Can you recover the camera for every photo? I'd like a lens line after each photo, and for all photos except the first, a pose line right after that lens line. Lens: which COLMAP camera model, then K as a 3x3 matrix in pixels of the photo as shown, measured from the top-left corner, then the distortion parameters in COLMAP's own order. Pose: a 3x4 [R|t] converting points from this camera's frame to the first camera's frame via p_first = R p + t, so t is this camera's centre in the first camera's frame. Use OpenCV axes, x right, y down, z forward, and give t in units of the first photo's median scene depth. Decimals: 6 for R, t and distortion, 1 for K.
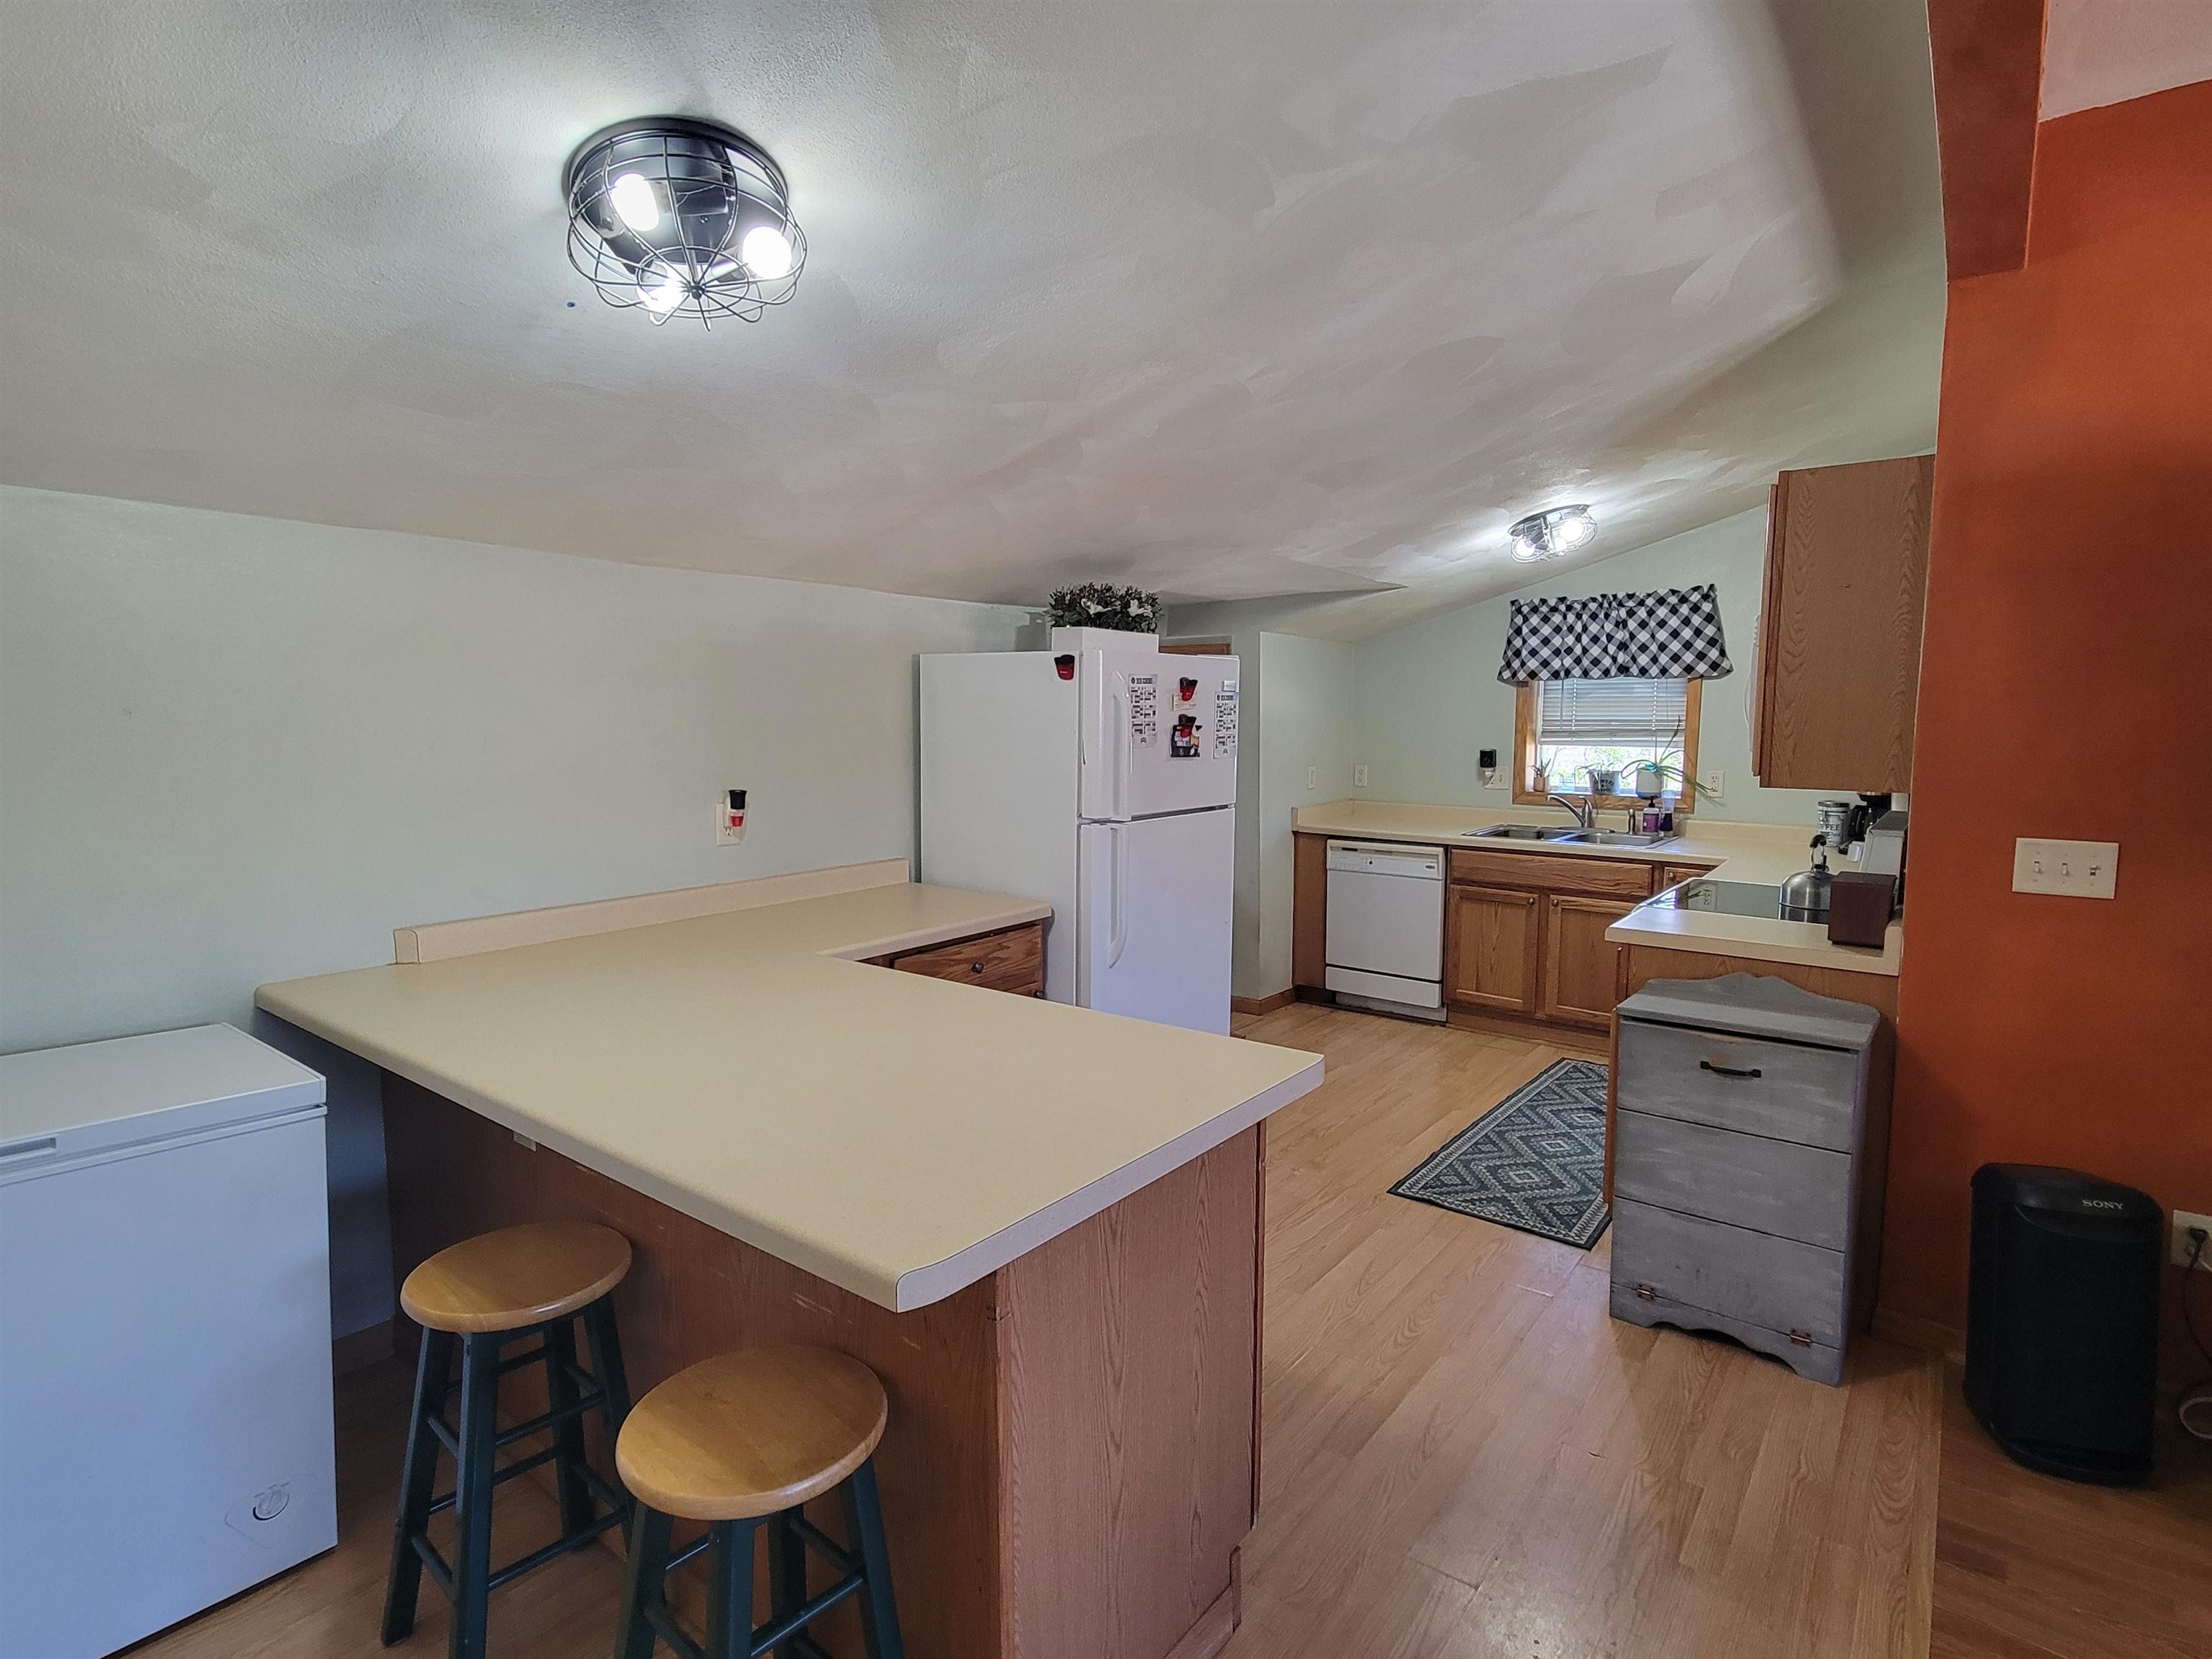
lens RADIAL K [[1103.1, 0, 1122.4], [0, 1103.1, 825.8], [0, 0, 1]] dist [-0.002351, -0.000504]
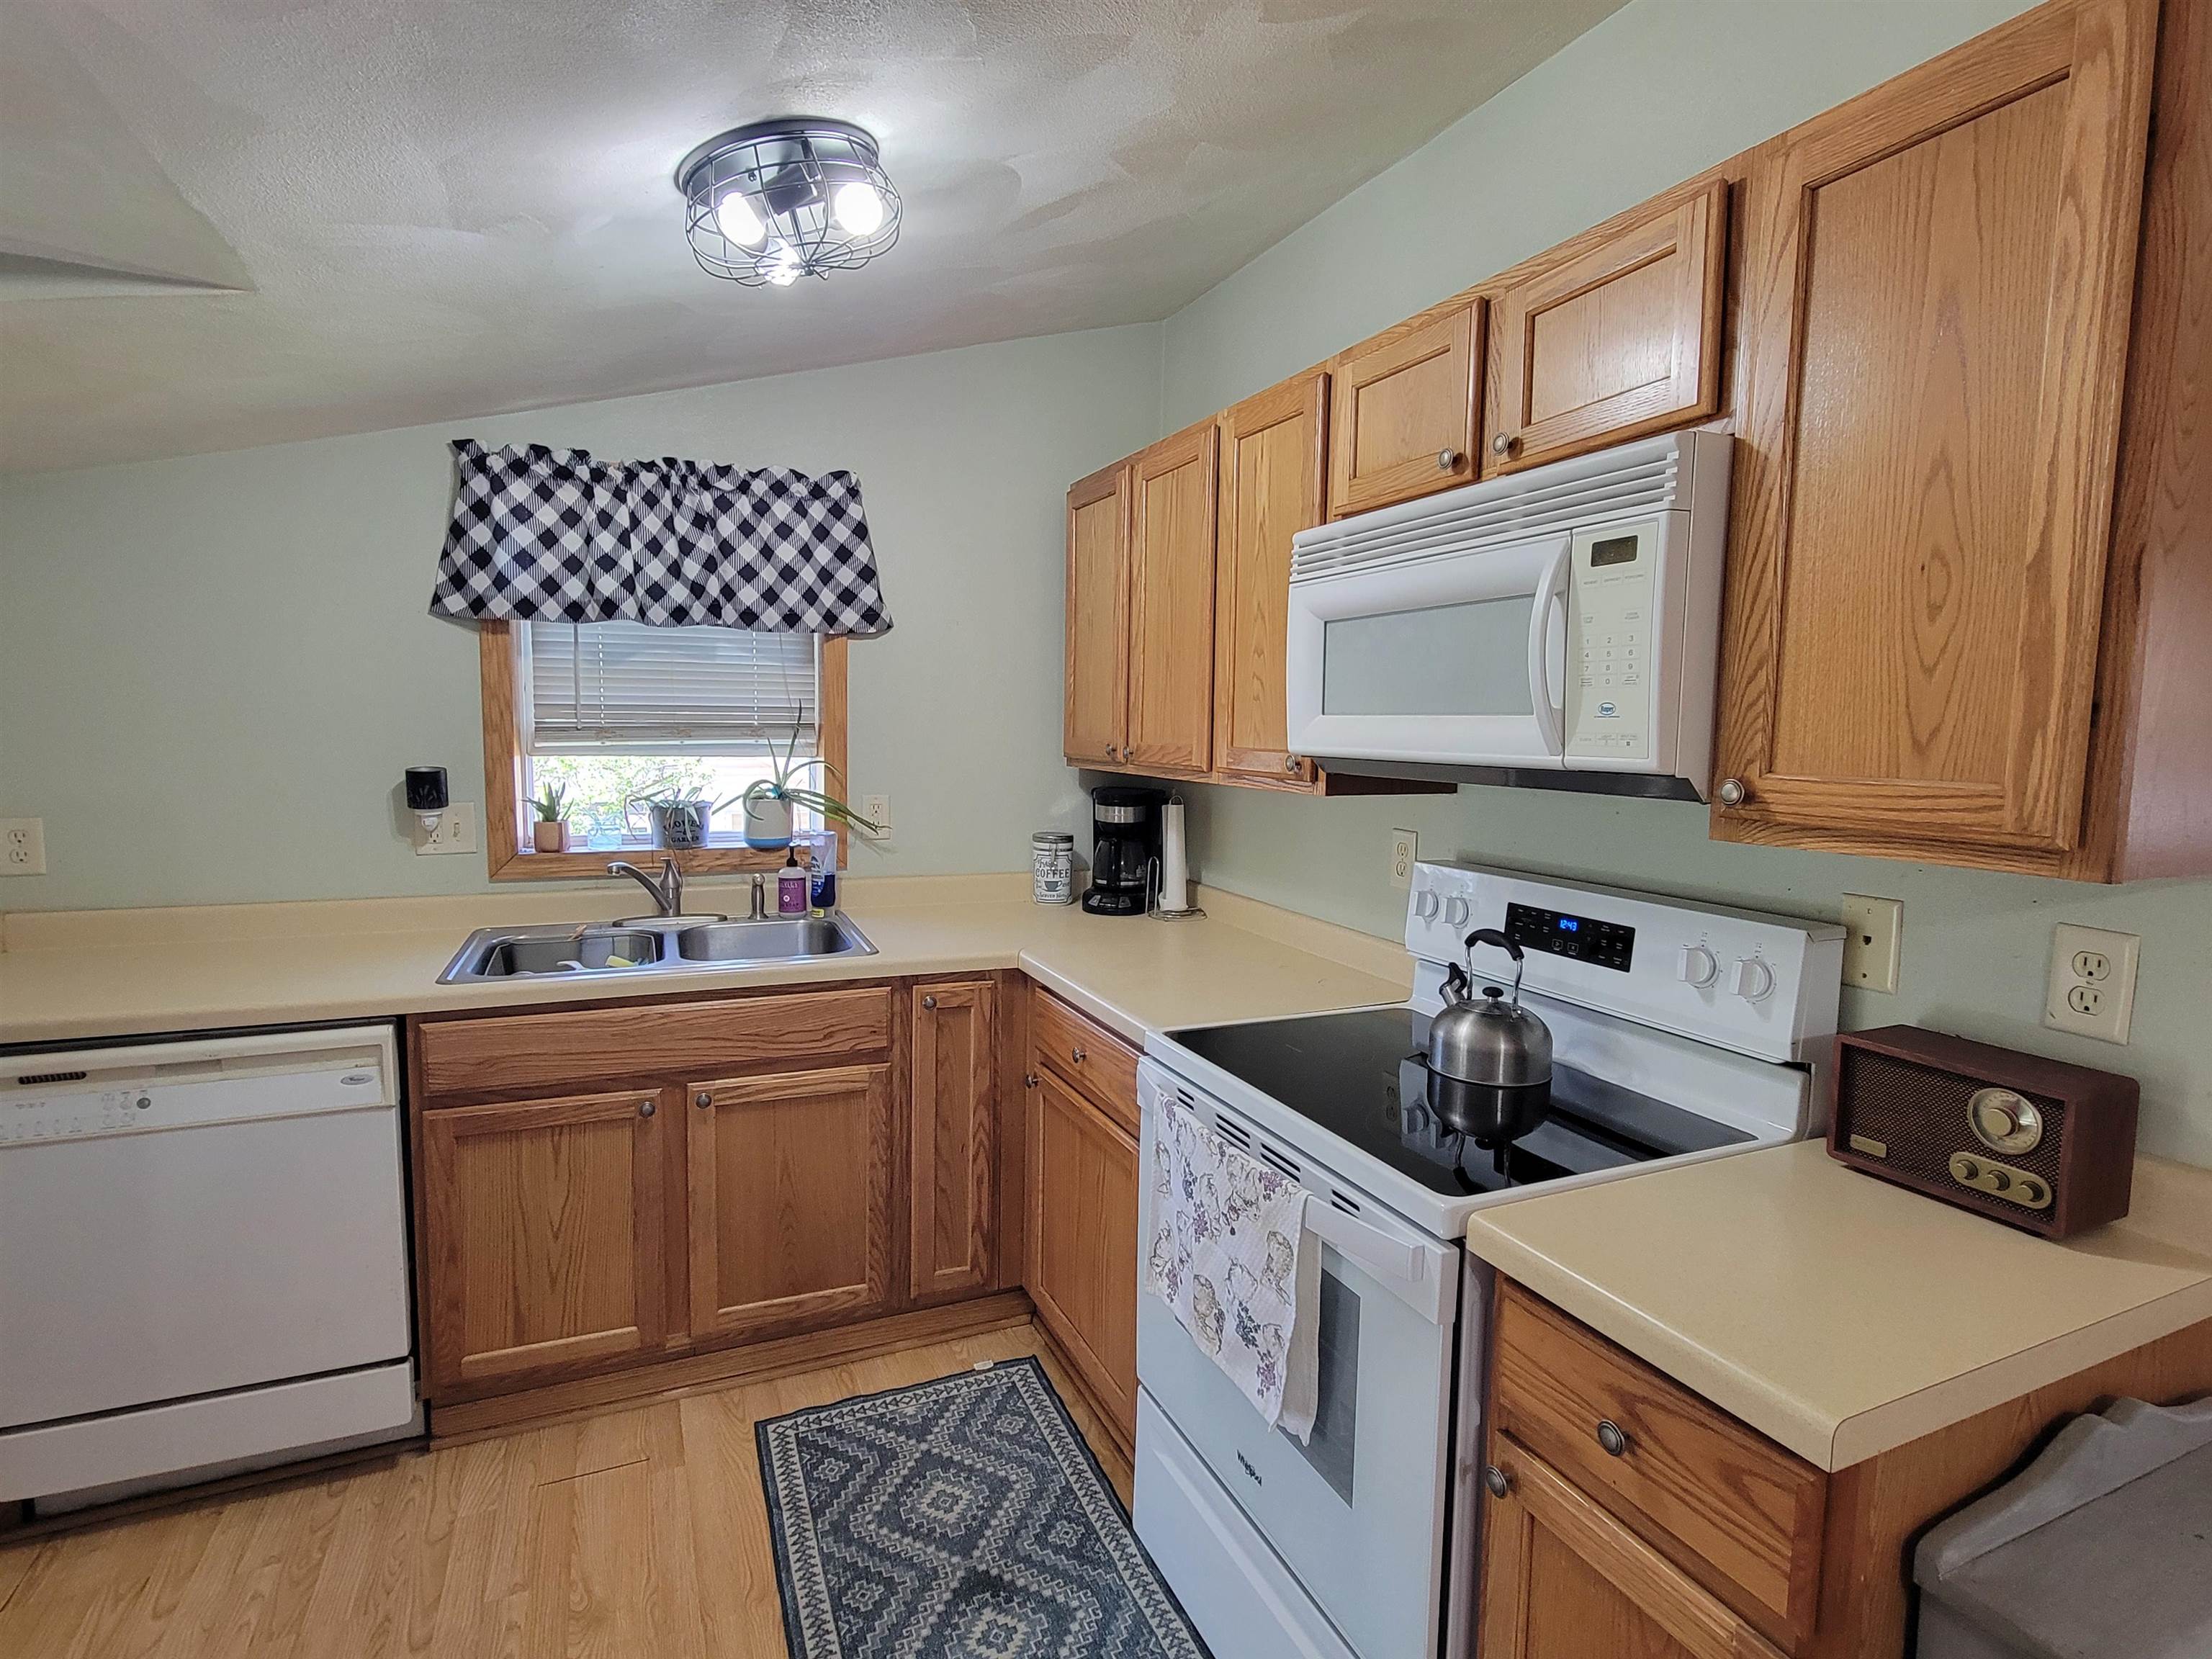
lens RADIAL K [[1111.2, 0, 1119.1], [0, 1111.2, 825.0], [0, 0, 1]] dist [0.006011, -0.003688]
pose [[0.466795, -0.076787, 0.881026, 0.069394], [0.075730, 0.996035, 0.046687, -0.050683], [-0.881117, 0.044927, 0.470759, 0.594475]]
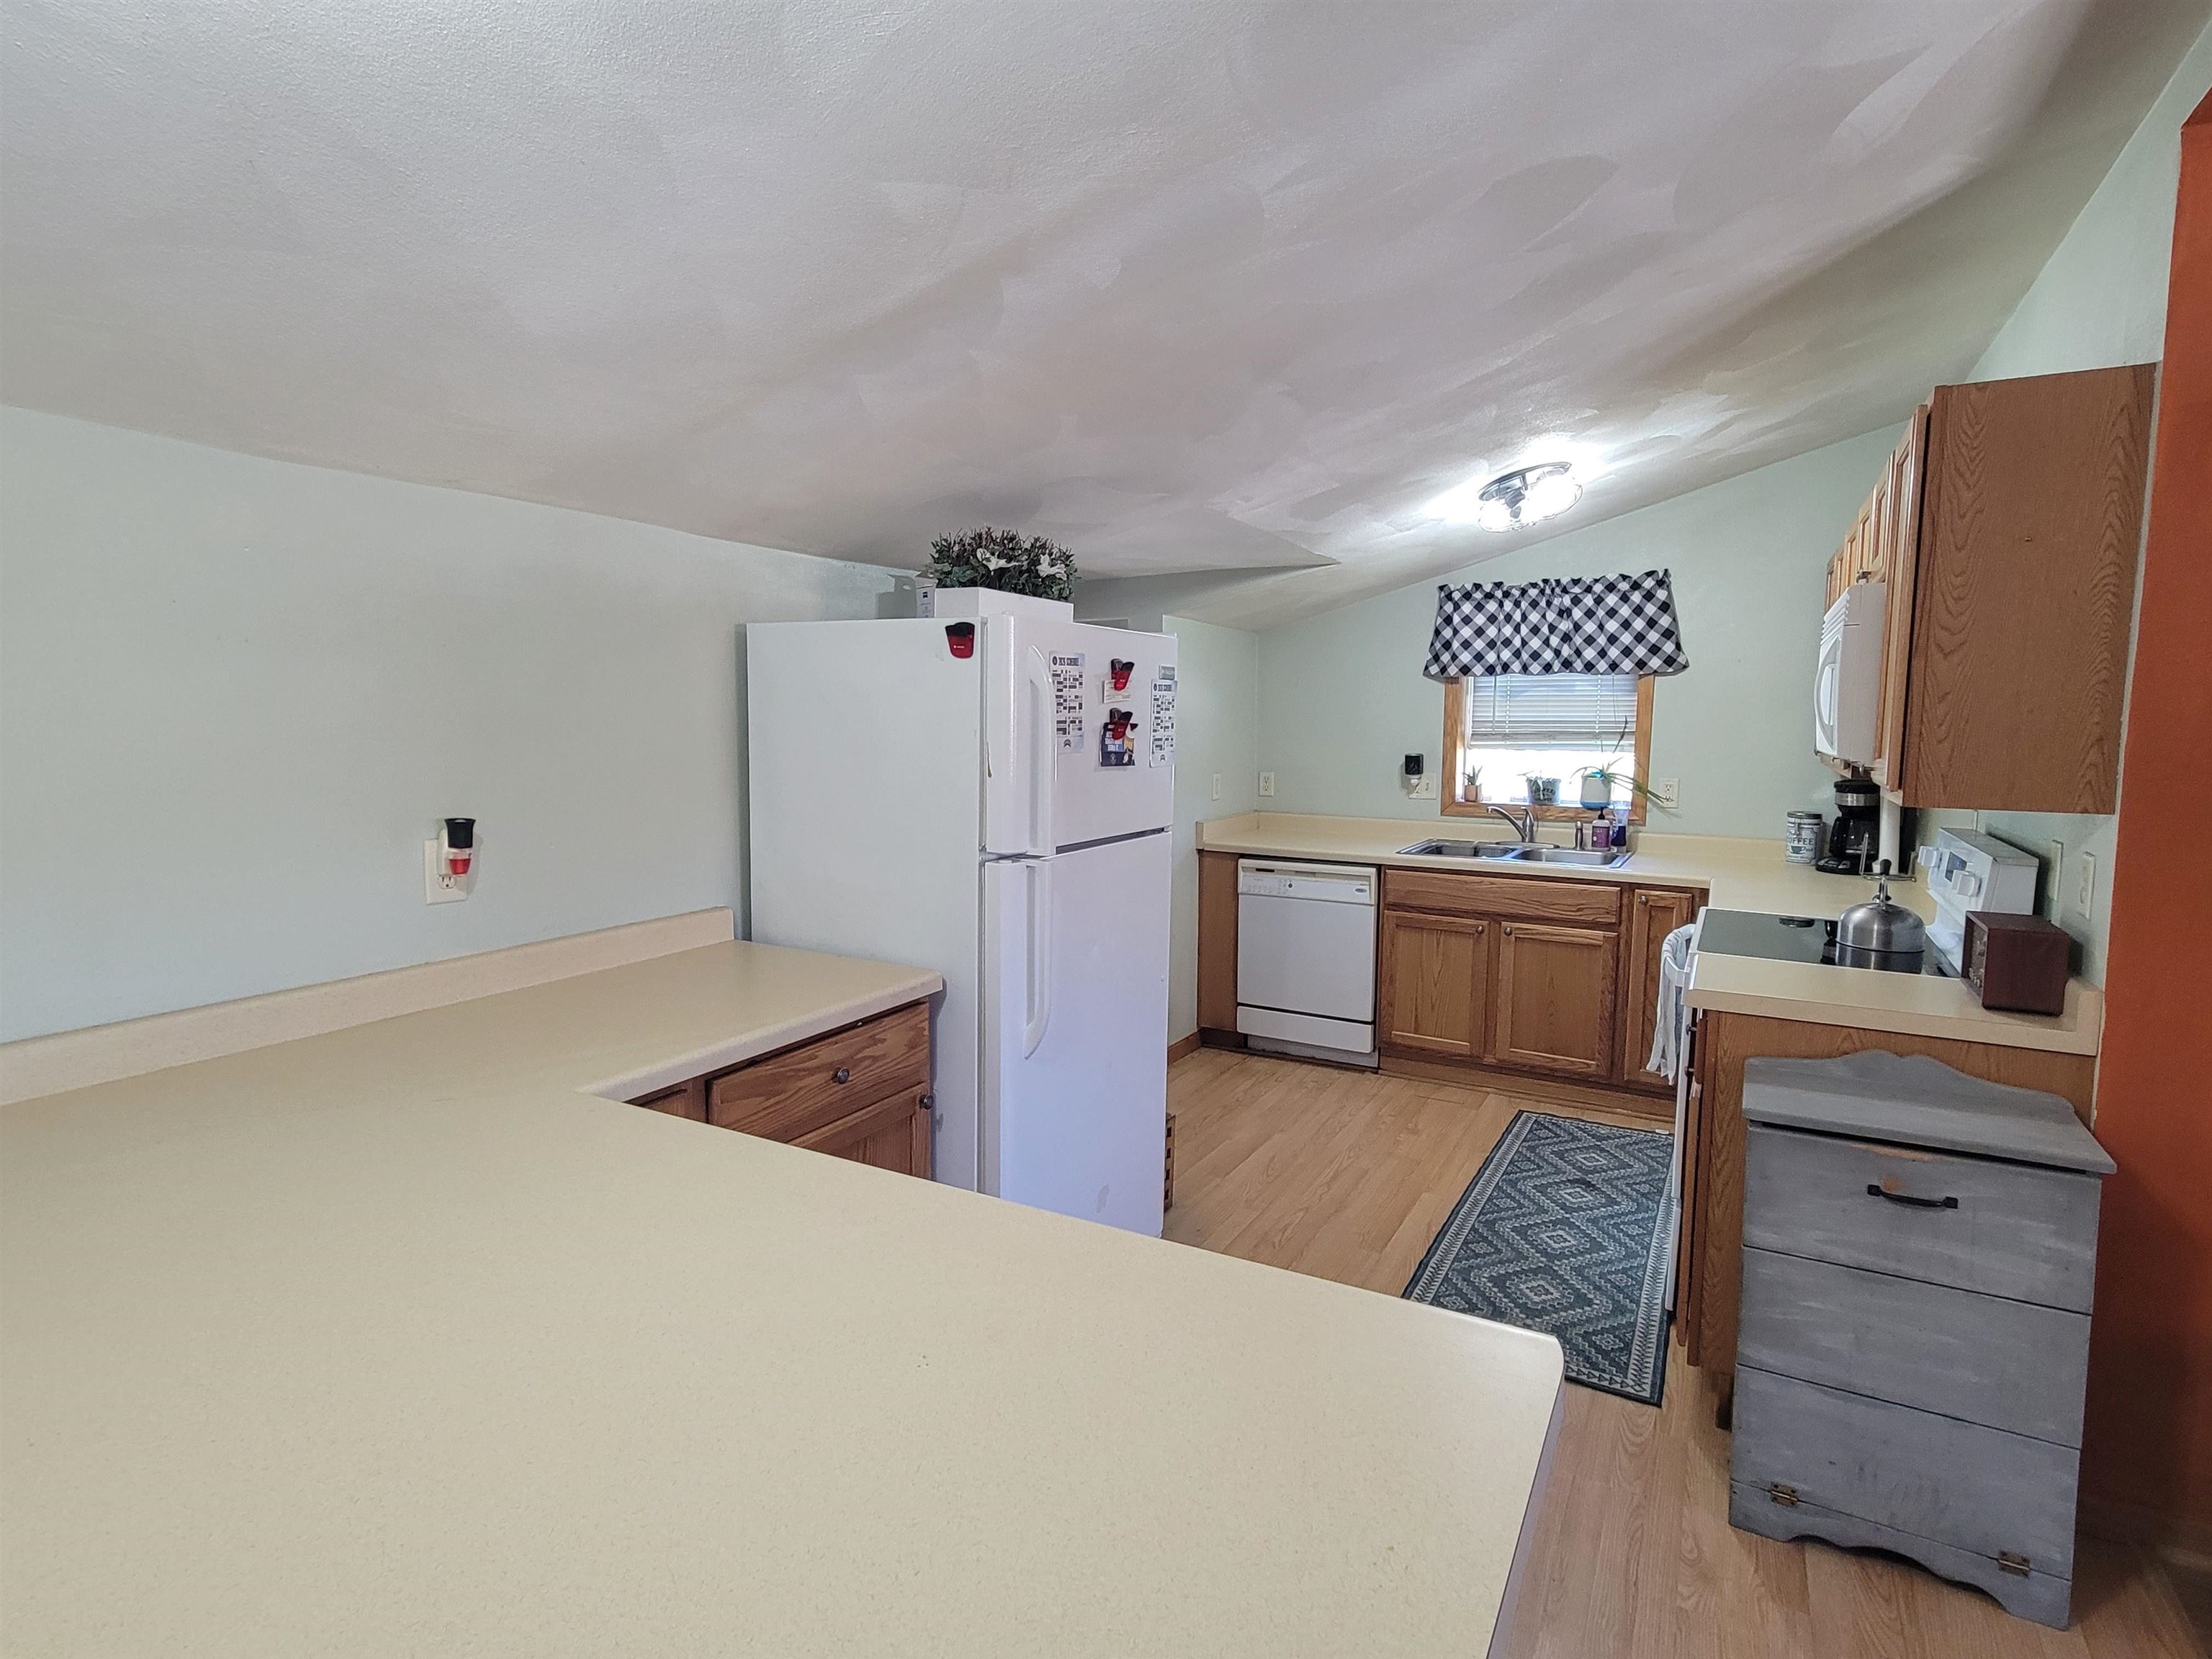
lens RADIAL K [[1103.1, 0, 1121.0], [0, 1103.1, 826.4], [0, 0, 1]] dist [-0.002351, -0.000504]
pose [[0.988950, -0.010107, 0.147905, -0.034843], [0.010444, 0.999944, -0.001503, -0.013774], [-0.147882, 0.003031, 0.989000, 0.177853]]
